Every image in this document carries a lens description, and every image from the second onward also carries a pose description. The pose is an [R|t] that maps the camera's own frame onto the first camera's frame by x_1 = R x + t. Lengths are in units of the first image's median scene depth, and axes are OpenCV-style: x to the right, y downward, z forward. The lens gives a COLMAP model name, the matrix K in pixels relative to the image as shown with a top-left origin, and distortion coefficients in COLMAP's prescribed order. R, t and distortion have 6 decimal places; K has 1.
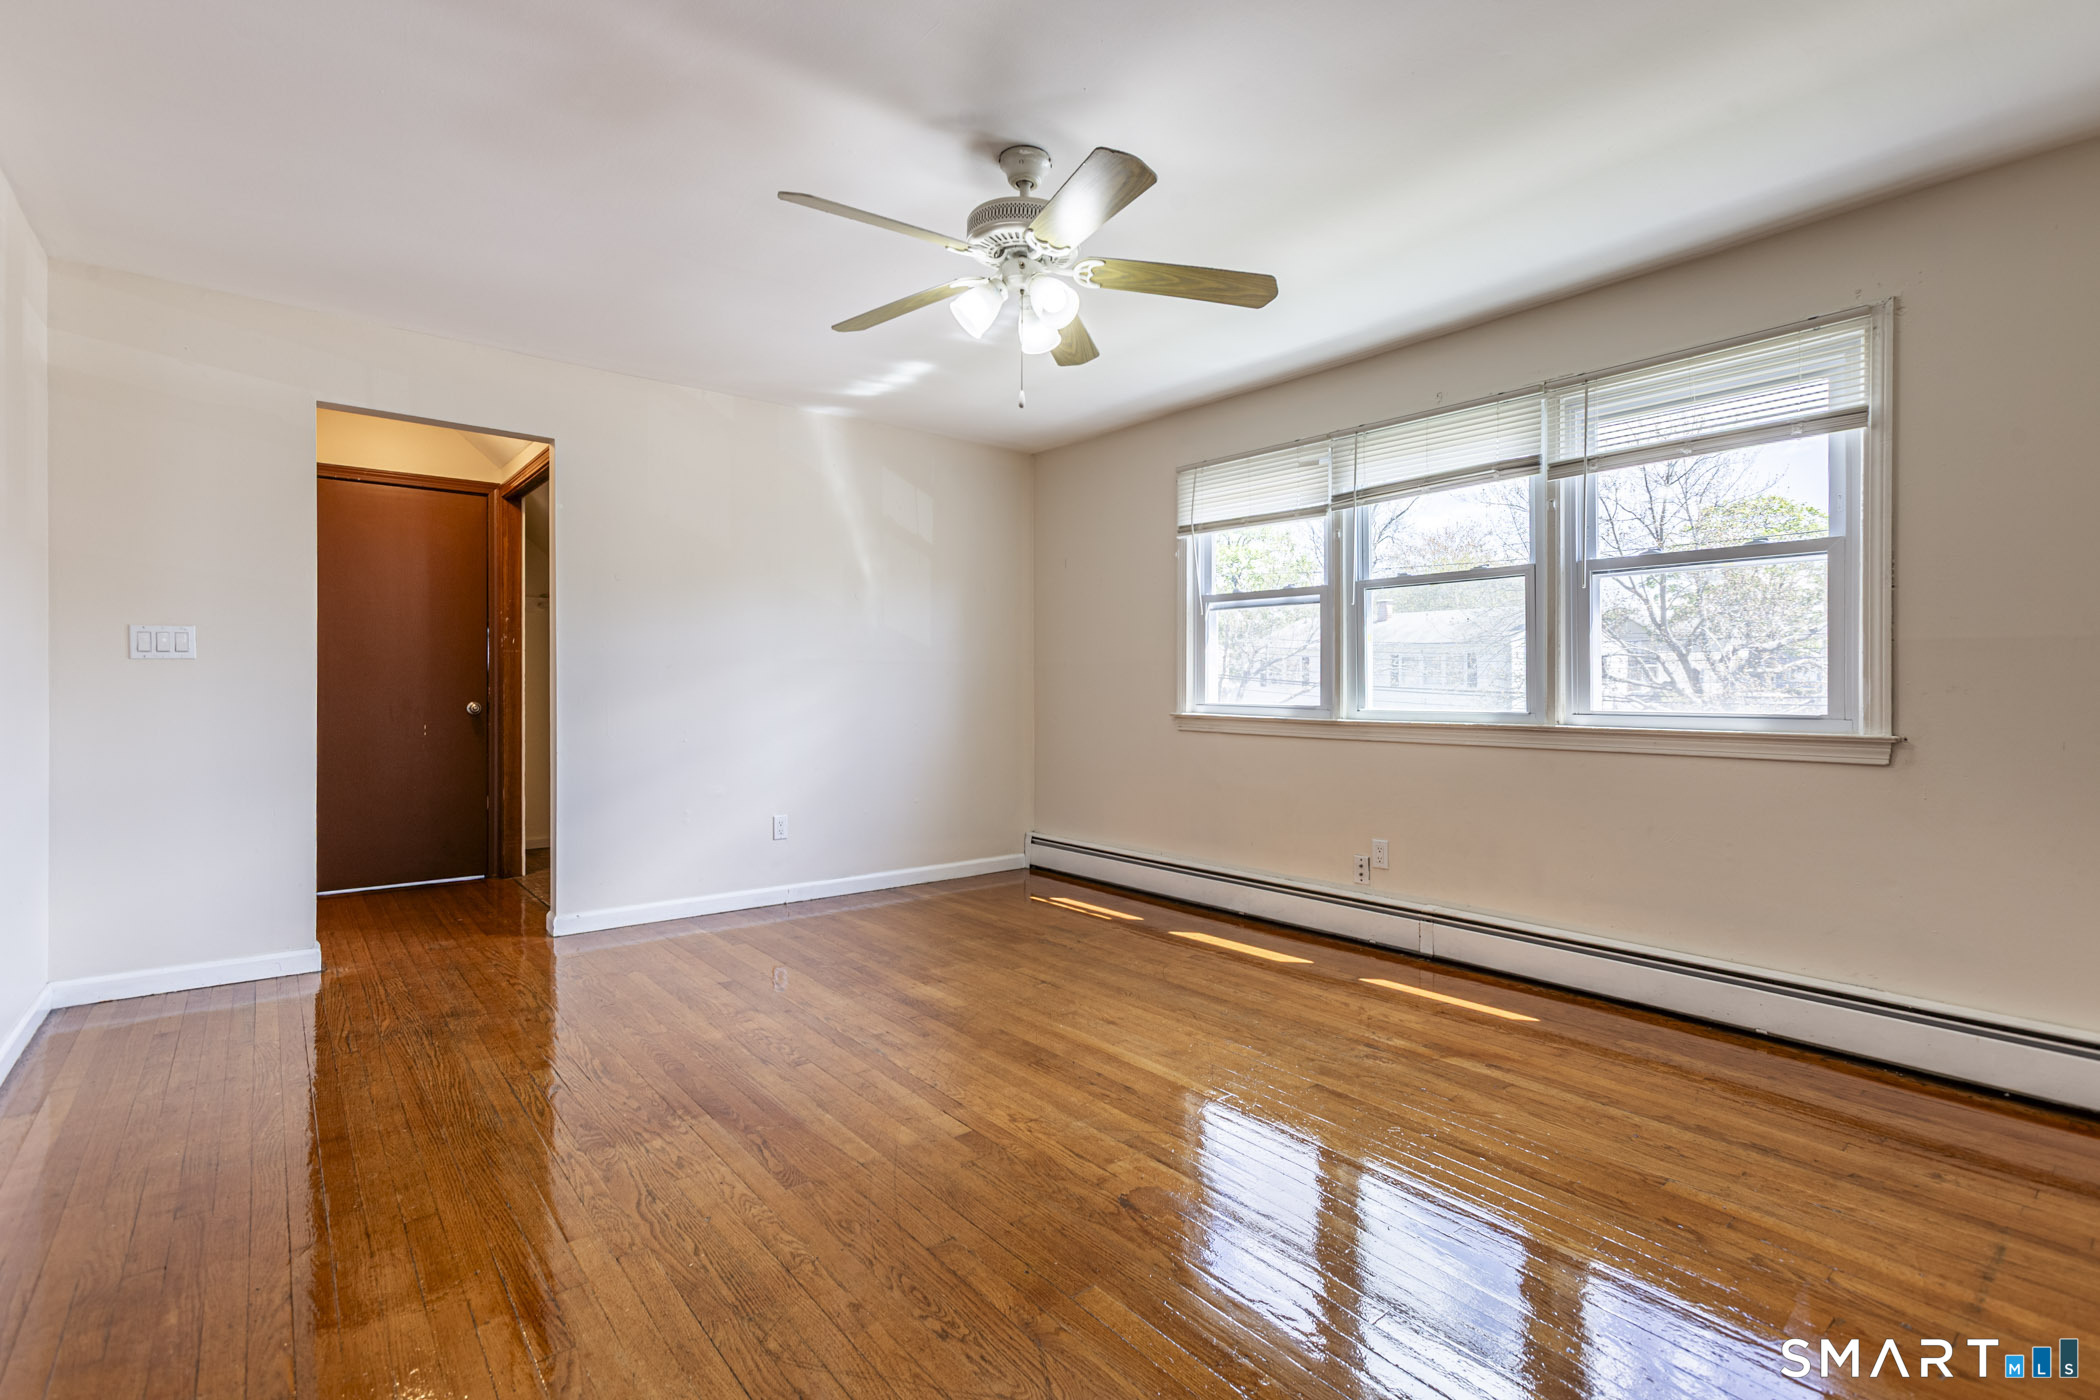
lens RADIAL K [[966.0, 0, 1036.6], [0, 966.0, 671.4], [0, 0, 1]] dist [-0.049140, 0.052797]
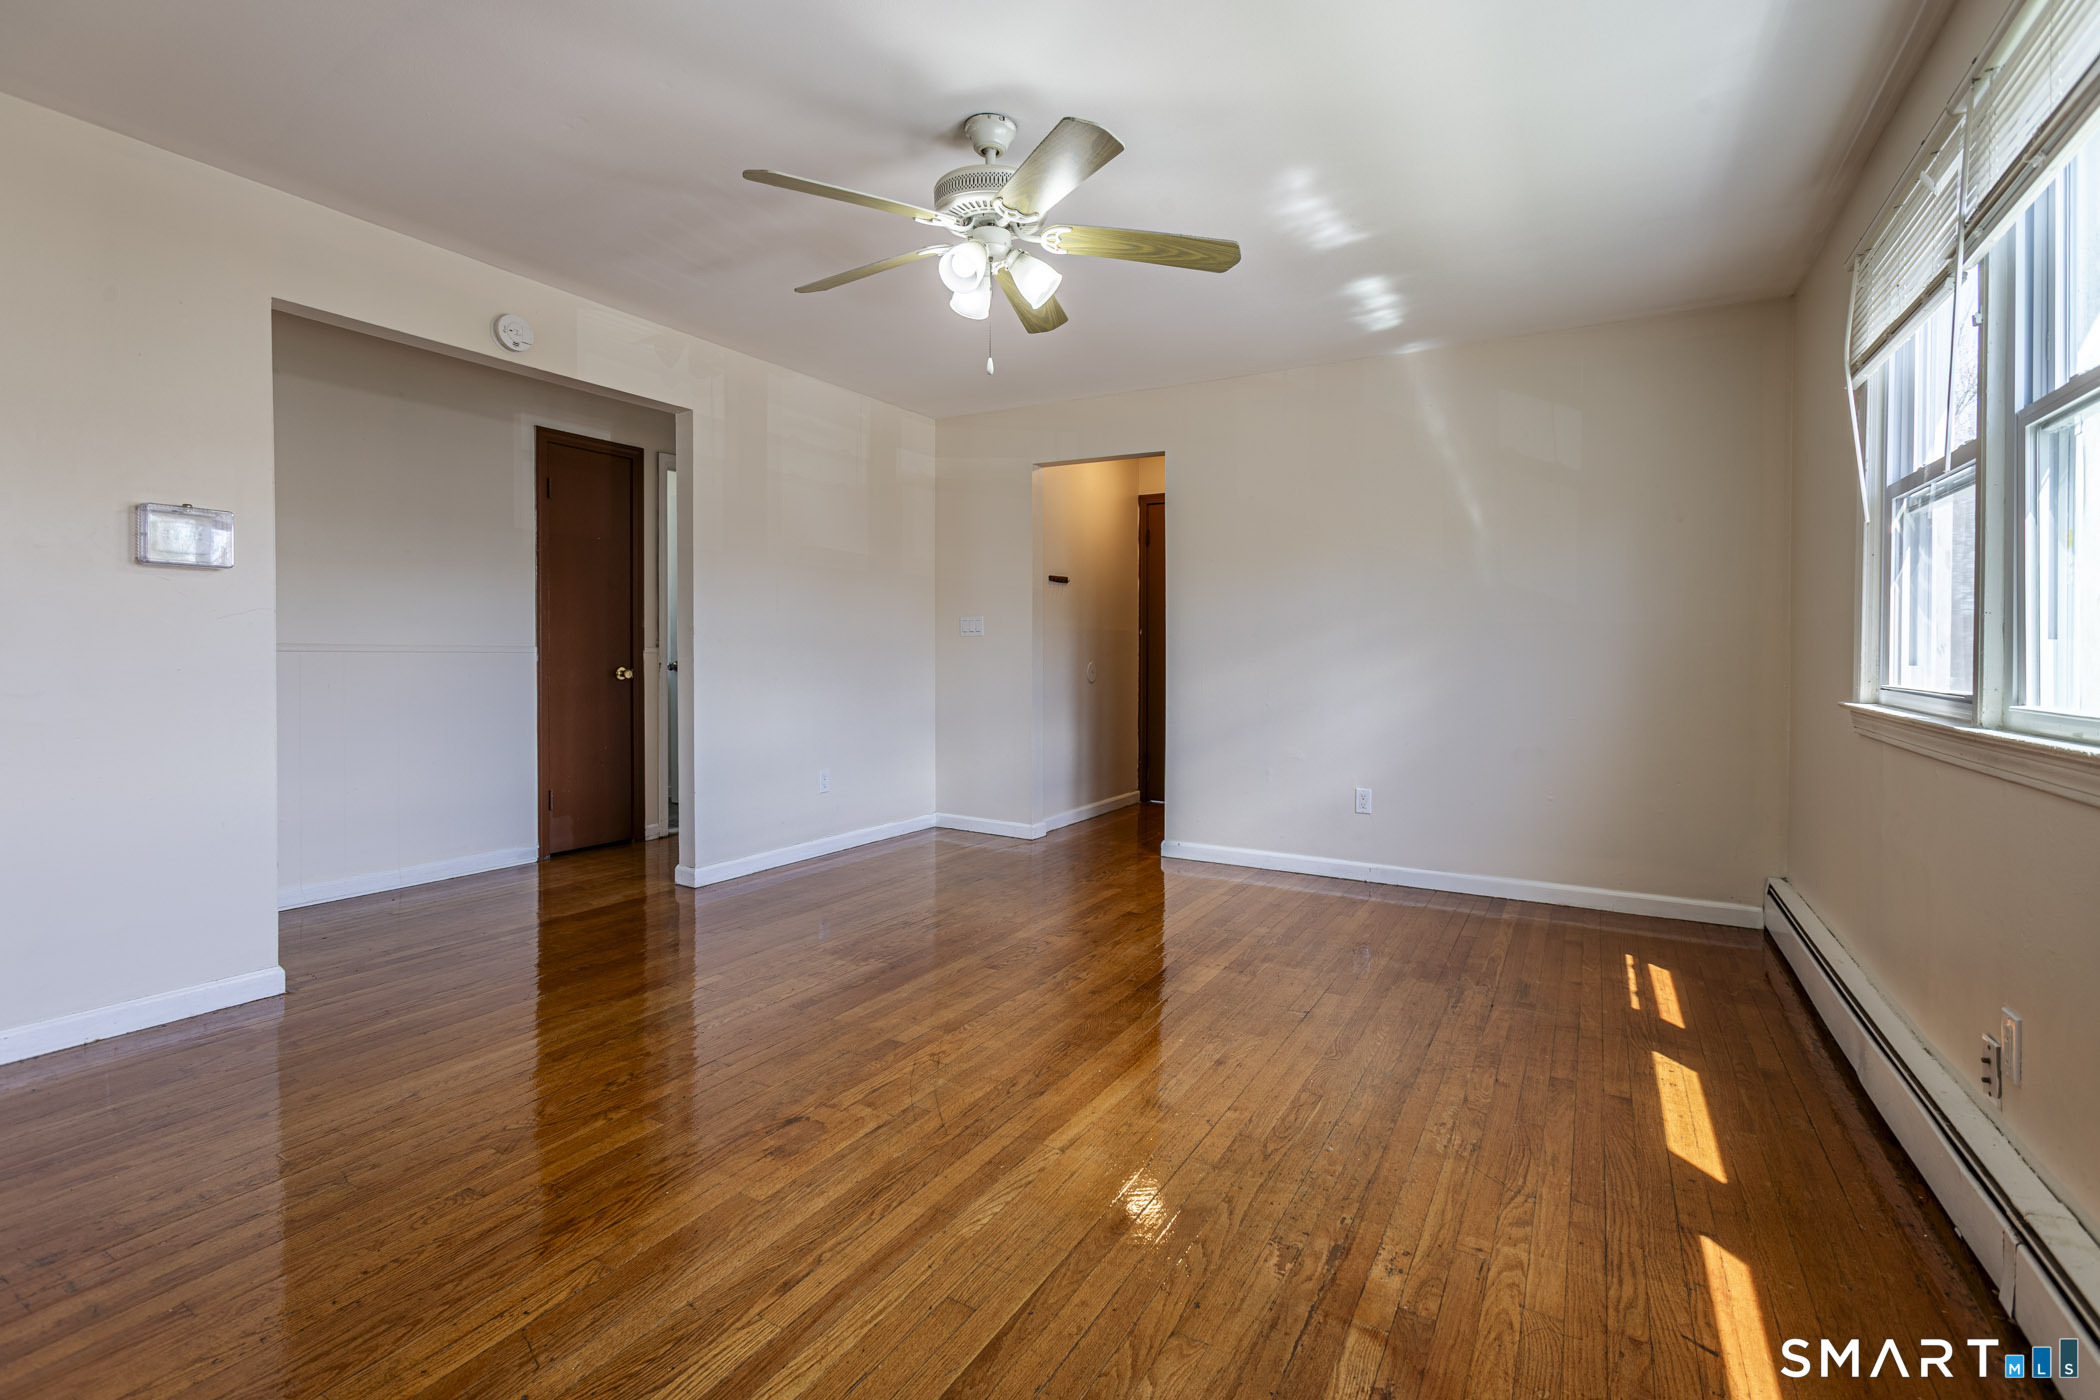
lens RADIAL K [[932.4, 0, 1035.4], [0, 932.4, 663.9], [0, 0, 1]] dist [-0.013879, 0.005080]
pose [[0.350686, 0.011027, -0.936428, 0.663902], [0.006178, 0.999882, 0.014088, 0.012763], [0.936473, -0.010726, 0.350577, 0.505162]]
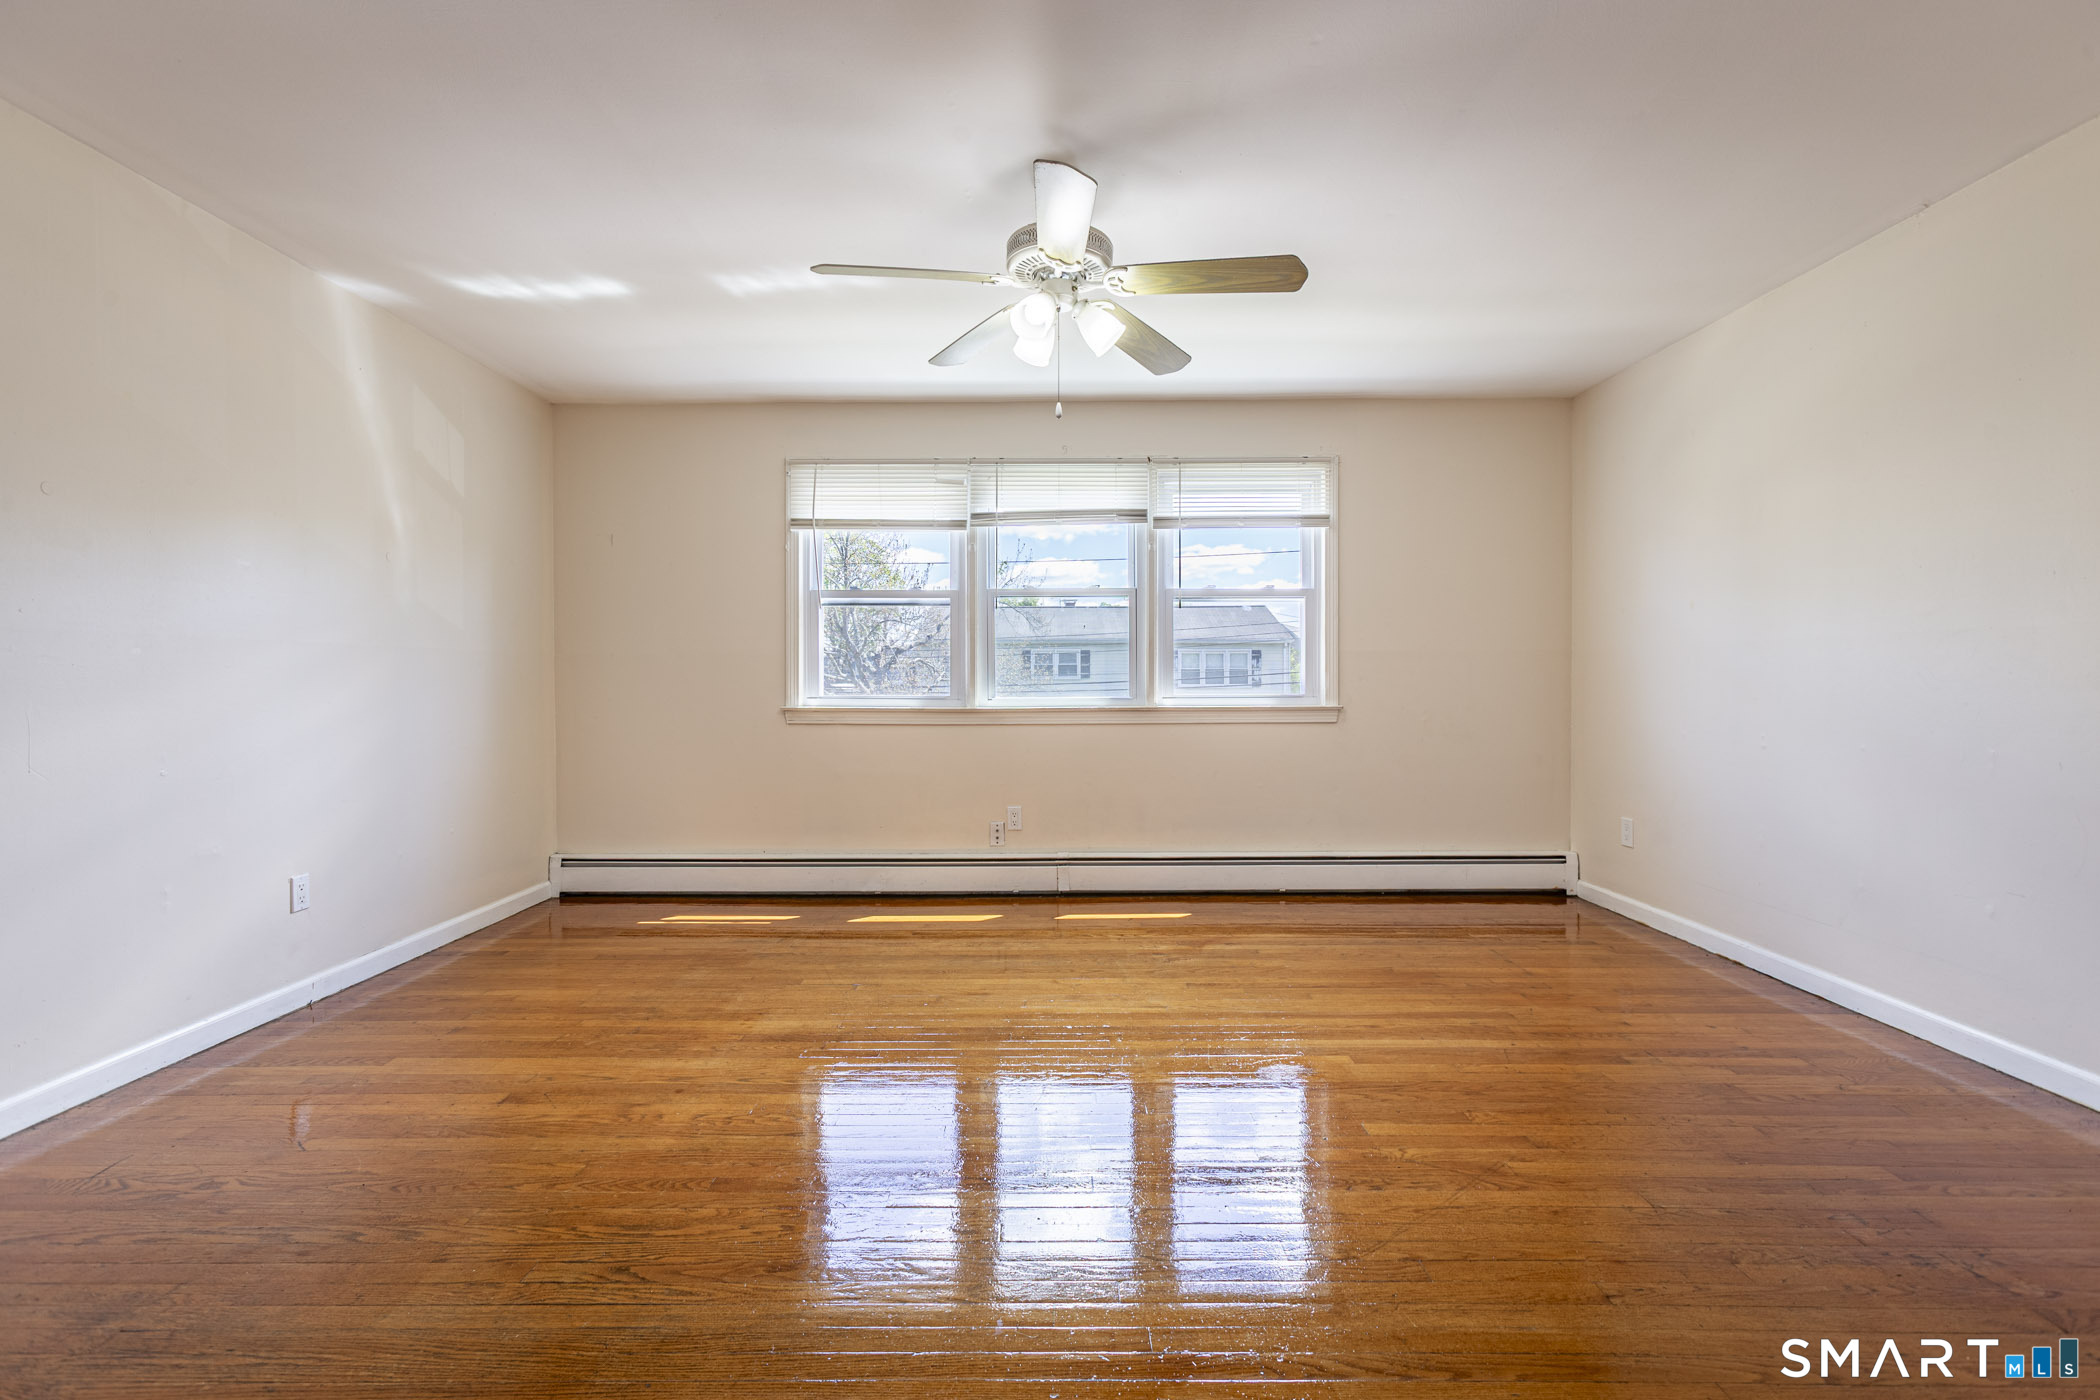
lens RADIAL K [[947.9, 0, 1040.2], [0, 947.9, 678.6], [0, 0, 1]] dist [-0.028292, 0.022827]
pose [[0.631251, -0.003897, 0.775569, -0.611750], [-0.007473, 0.999910, 0.011107, 0.001714], [-0.775543, -0.012807, 0.631165, 0.254660]]
